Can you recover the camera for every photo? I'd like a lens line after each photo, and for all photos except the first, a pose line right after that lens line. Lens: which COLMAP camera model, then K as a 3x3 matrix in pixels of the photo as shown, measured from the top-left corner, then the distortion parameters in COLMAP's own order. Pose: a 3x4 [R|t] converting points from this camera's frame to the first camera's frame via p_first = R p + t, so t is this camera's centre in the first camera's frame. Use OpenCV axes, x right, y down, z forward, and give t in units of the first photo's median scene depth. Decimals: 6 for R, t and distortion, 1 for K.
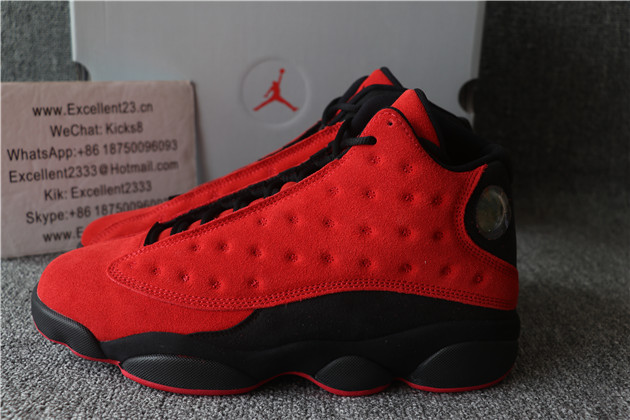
lens RADIAL K [[719.4, 0, 306.0], [0, 719.4, 216.8], [0, 0, 1]] dist [0.005153, 0.000000]
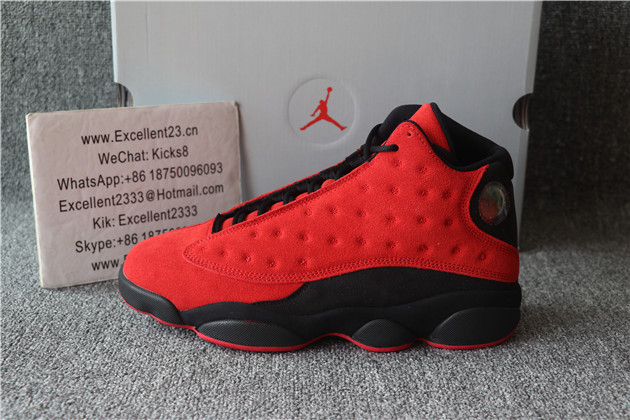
lens RADIAL K [[873.3, 0, 312.8], [0, 873.3, 226.5], [0, 0, 1]] dist [0.069304, 0.000000]
pose [[0.999745, -0.013421, -0.018144, -0.039330], [0.013692, 0.999796, 0.014868, -0.038835], [0.017941, -0.015113, 0.999725, -0.192333]]
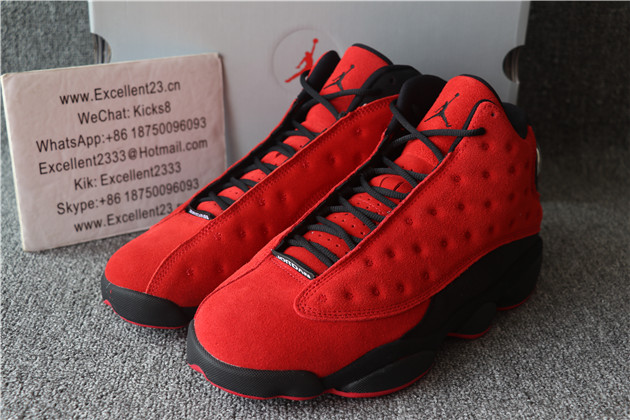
lens RADIAL K [[873.3, 0, 311.9], [0, 873.3, 217.7], [0, 0, 1]] dist [0.069304, 0.000000]
pose [[0.999841, -0.013657, 0.011465, -0.058574], [0.012052, 0.991451, 0.129925, -0.131948], [-0.013141, -0.129766, 0.991458, -0.169381]]
